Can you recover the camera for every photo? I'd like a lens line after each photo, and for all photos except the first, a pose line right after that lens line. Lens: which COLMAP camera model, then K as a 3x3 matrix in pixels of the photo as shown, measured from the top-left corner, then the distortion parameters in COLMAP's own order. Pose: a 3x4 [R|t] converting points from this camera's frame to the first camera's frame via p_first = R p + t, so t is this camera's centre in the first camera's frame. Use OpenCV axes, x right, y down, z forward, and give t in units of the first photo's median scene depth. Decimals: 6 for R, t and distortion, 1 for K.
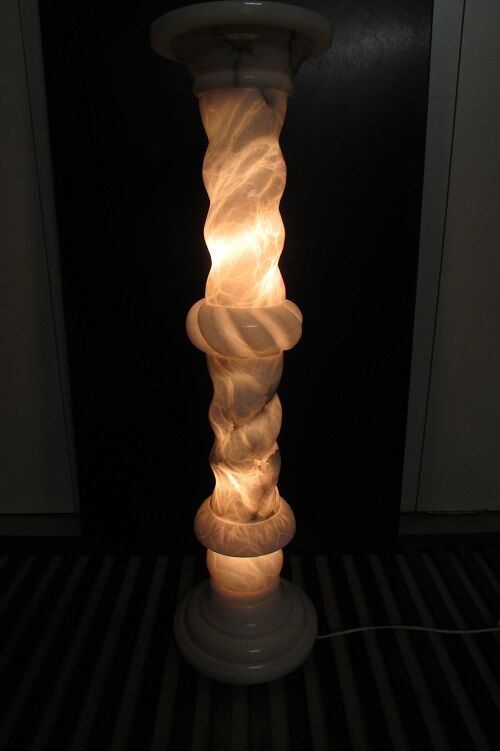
lens RADIAL K [[501.3, 0, 249.6], [0, 501.3, 338.8], [0, 0, 1]] dist [0.000153, -0.000297]
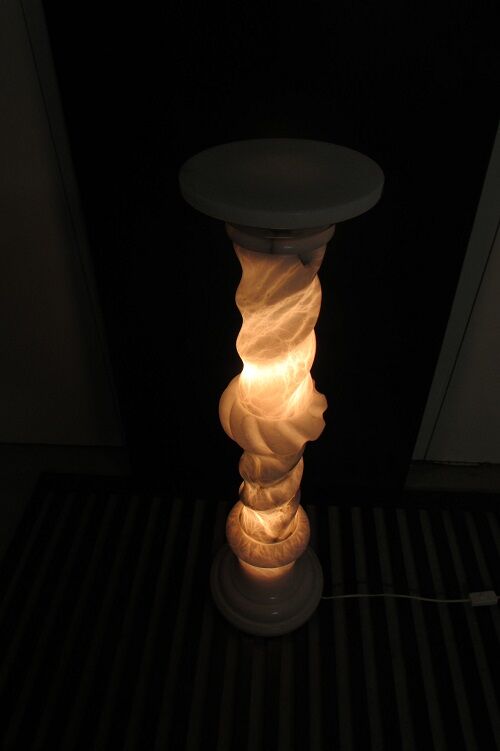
lens RADIAL K [[501.3, 0, 249.6], [0, 501.3, 338.8], [0, 0, 1]] dist [0.000153, -0.000297]
pose [[0.996684, 0.051134, -0.063301, -0.000250], [-0.025122, 0.933257, 0.358329, -0.573725], [0.077399, -0.355551, 0.931447, 0.047372]]
